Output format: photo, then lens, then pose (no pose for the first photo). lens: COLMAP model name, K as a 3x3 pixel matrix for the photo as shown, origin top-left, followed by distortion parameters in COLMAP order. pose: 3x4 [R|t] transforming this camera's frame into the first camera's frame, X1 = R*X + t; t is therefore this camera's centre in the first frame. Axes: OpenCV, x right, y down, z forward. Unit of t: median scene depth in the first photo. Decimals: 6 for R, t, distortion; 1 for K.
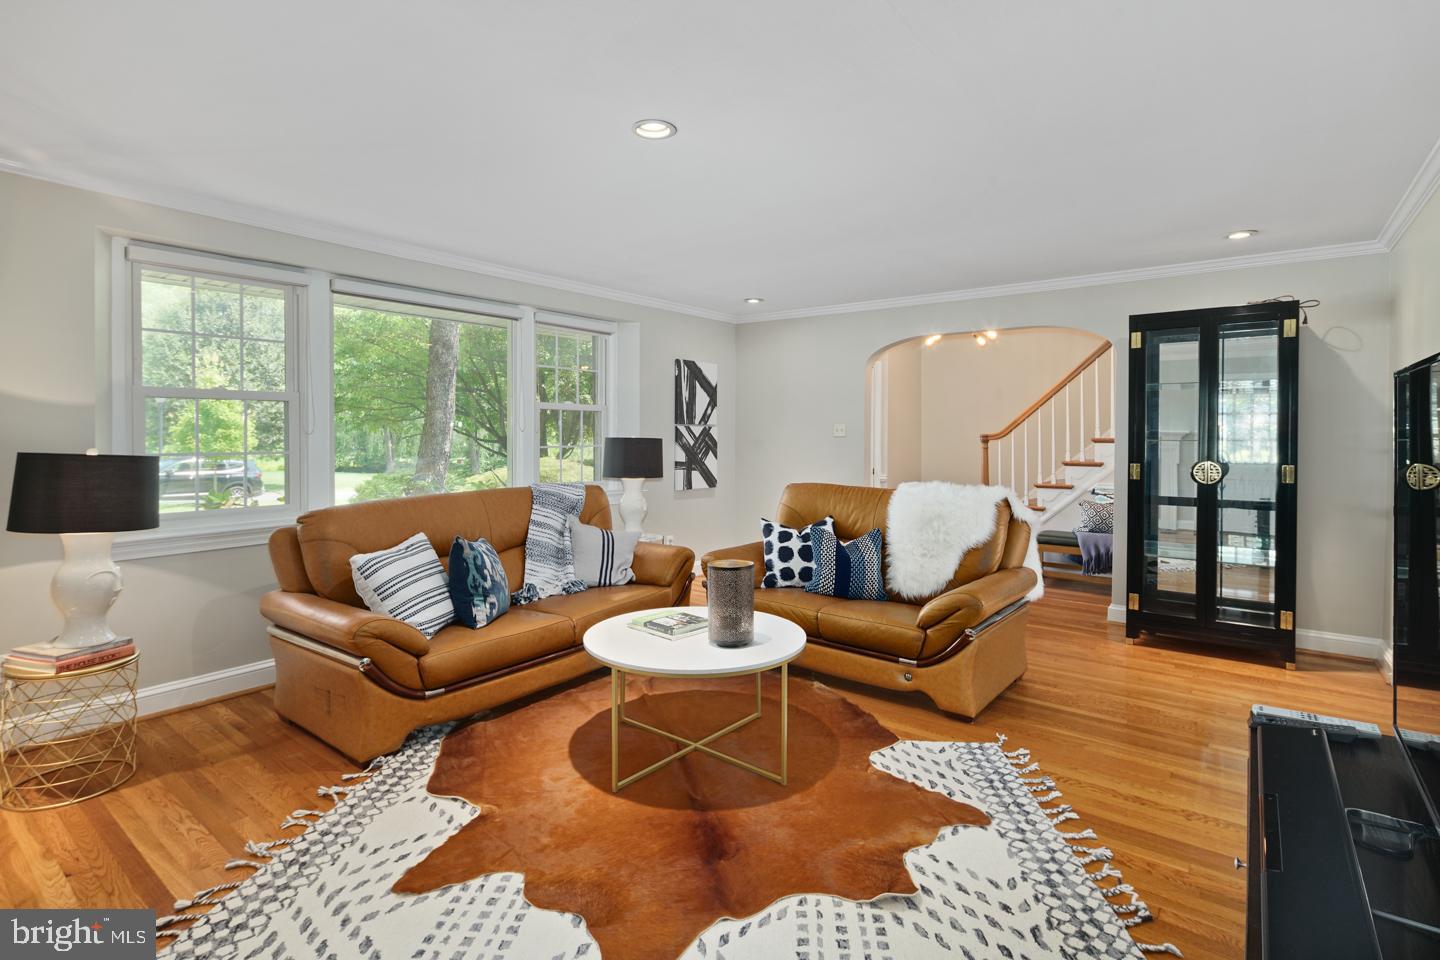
lens RADIAL K [[689.0, 0, 719.0], [0, 689.0, 461.3], [0, 0, 1]] dist [0.003417, -0.000169]
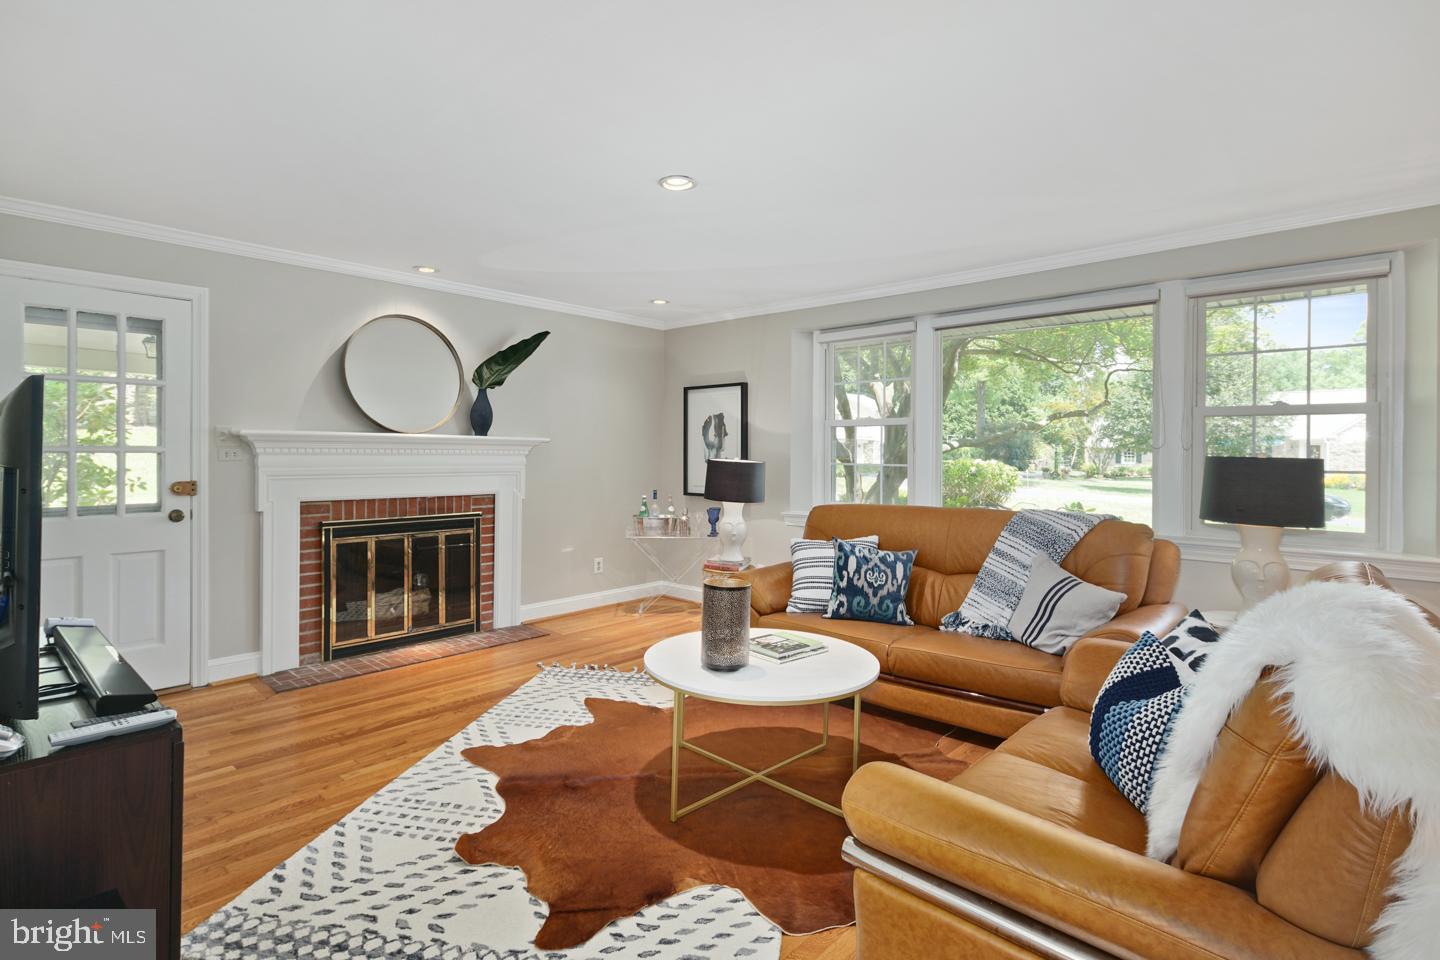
lens RADIAL K [[710.2, 0, 711.1], [0, 710.2, 454.5], [0, 0, 1]] dist [0.001032, -0.000071]
pose [[-0.086577, -0.000609, -0.996245, 1.351544], [-0.048023, 0.998840, 0.003563, -0.040317], [0.995087, 0.048152, -0.086506, 1.432122]]
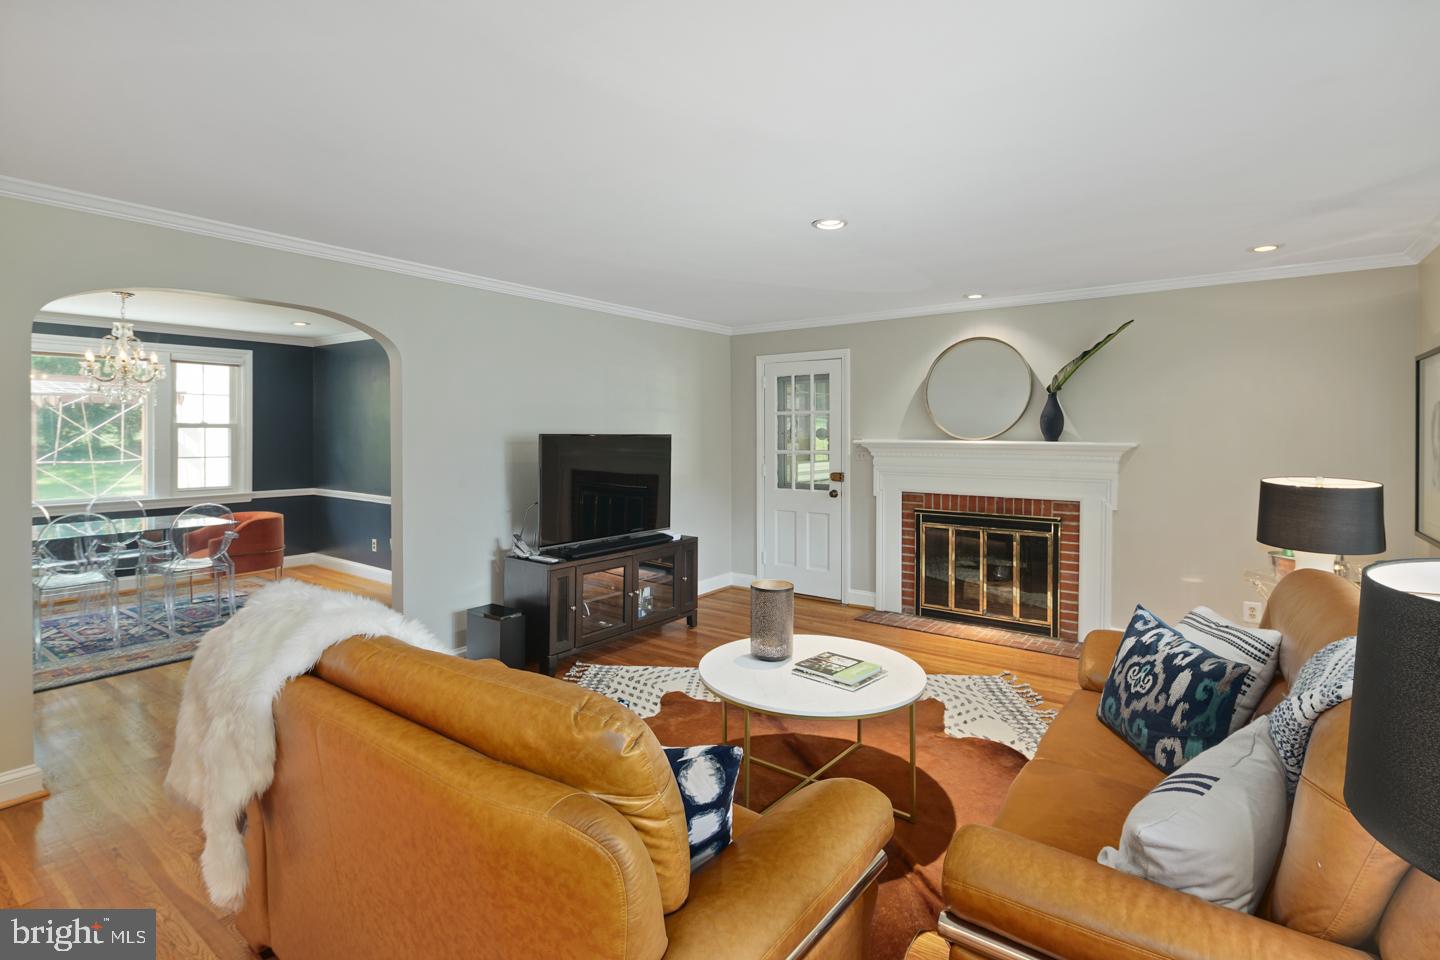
lens RADIAL K [[706.4, 0, 714.5], [0, 706.4, 439.7], [0, 0, 1]] dist [0.000003, -0.000503]
pose [[-0.999915, -0.002928, -0.012687, 0.166183], [-0.003549, 0.998784, 0.049174, -0.179225], [0.012527, 0.049215, -0.998710, 2.849127]]
